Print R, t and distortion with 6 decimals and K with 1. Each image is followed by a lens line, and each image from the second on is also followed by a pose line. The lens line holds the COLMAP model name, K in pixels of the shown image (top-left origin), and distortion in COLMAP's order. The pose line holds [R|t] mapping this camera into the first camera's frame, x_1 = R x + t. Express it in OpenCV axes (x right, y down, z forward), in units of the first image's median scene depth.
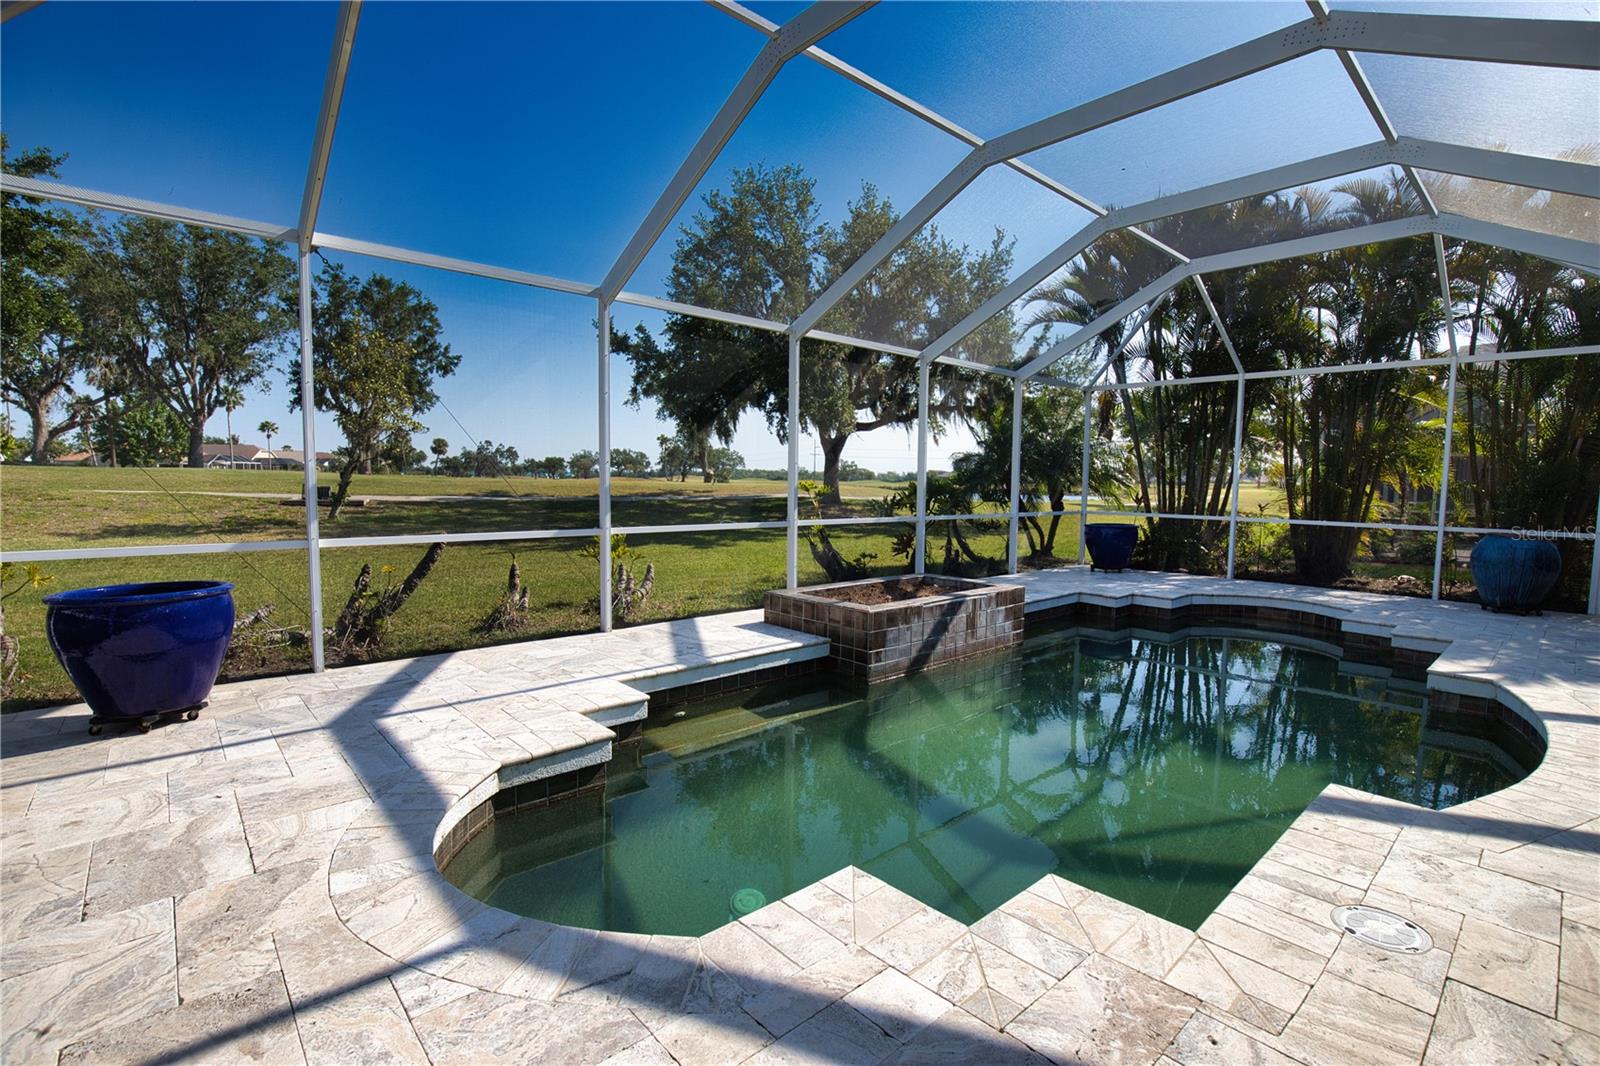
lens RADIAL K [[731.3, 0, 811.2], [0, 731.3, 532.7], [0, 0, 1]] dist [-0.032271, 0.004807]
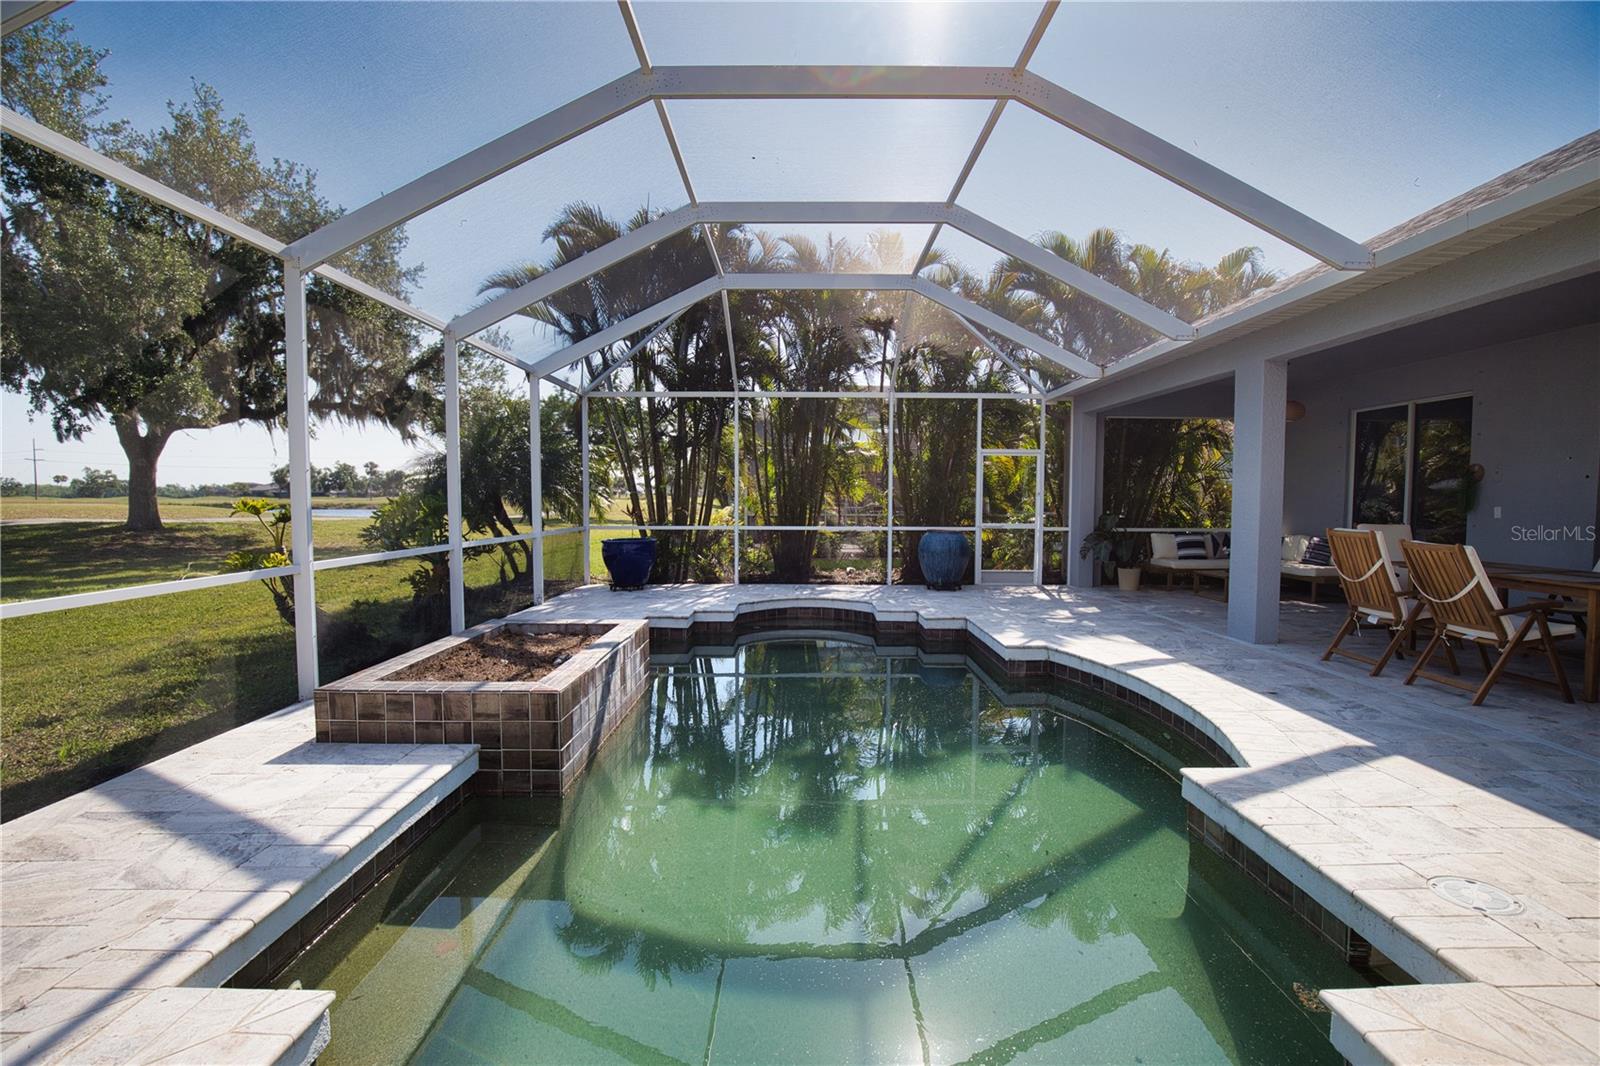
lens RADIAL K [[731.3, 0, 801.1], [0, 731.3, 539.6], [0, 0, 1]] dist [-0.032271, 0.004807]
pose [[0.672374, -0.054939, 0.738170, -0.120096], [0.060269, 0.997994, 0.019380, -0.014480], [-0.737754, 0.031458, 0.674336, 0.176201]]
